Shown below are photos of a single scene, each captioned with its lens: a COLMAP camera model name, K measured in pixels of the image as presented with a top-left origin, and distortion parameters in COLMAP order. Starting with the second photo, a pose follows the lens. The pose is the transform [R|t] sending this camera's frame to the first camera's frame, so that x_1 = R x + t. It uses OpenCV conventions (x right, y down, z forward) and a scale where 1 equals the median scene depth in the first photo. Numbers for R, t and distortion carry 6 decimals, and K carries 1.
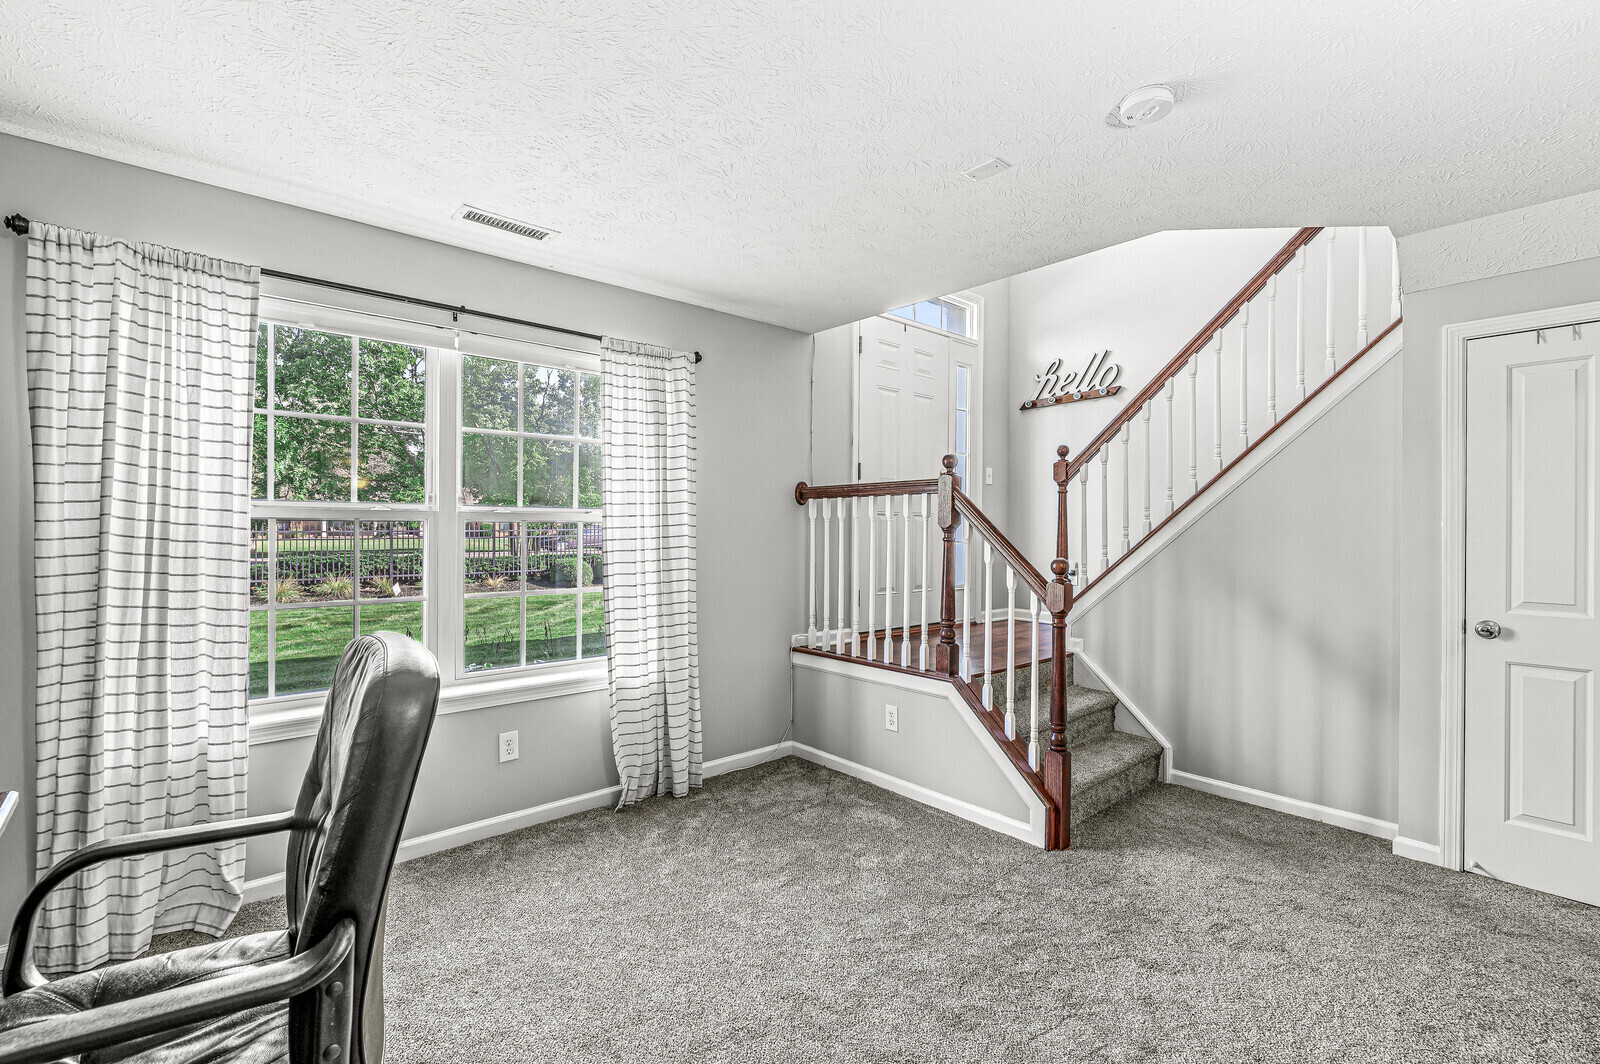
lens RADIAL K [[702.7, 0, 800.3], [0, 702.7, 528.4], [0, 0, 1]] dist [0.000580, -0.000327]
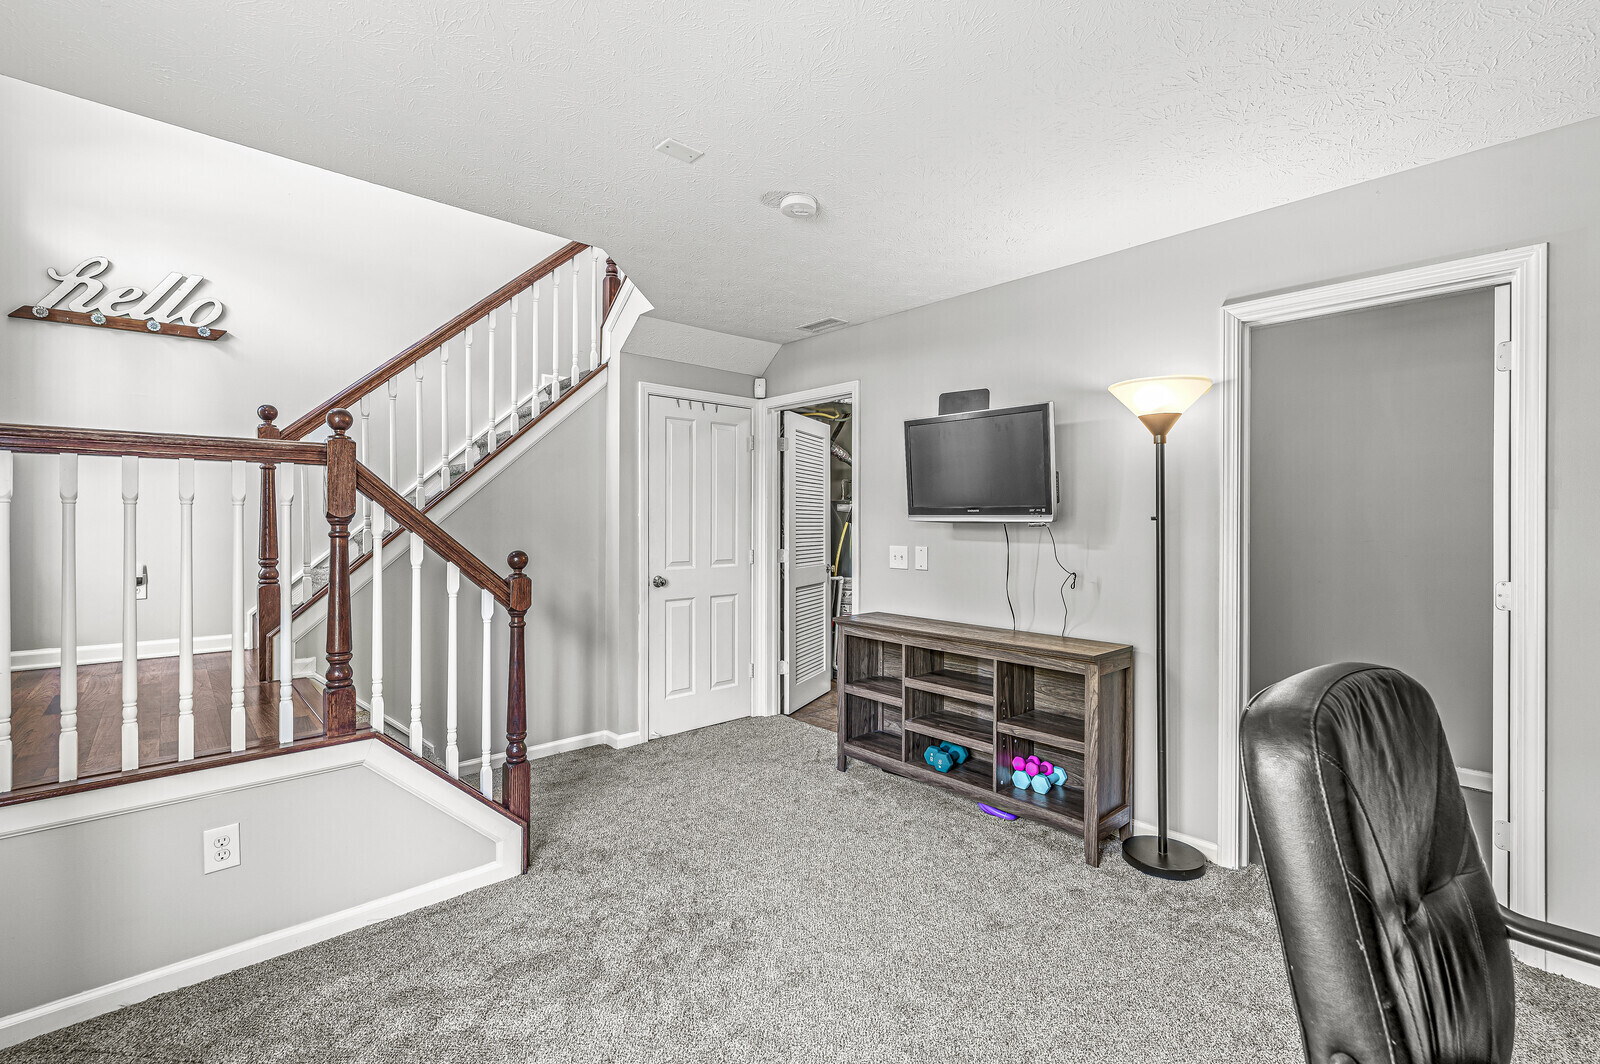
lens RADIAL K [[697.5, 0, 799.9], [0, 697.5, 518.9], [0, 0, 1]] dist [-0.000066, 0.000243]
pose [[-0.018958, -0.004652, 0.999809, -0.496263], [-0.003167, 0.999984, 0.004592, -0.004162], [-0.999815, -0.003080, -0.018973, 0.595638]]
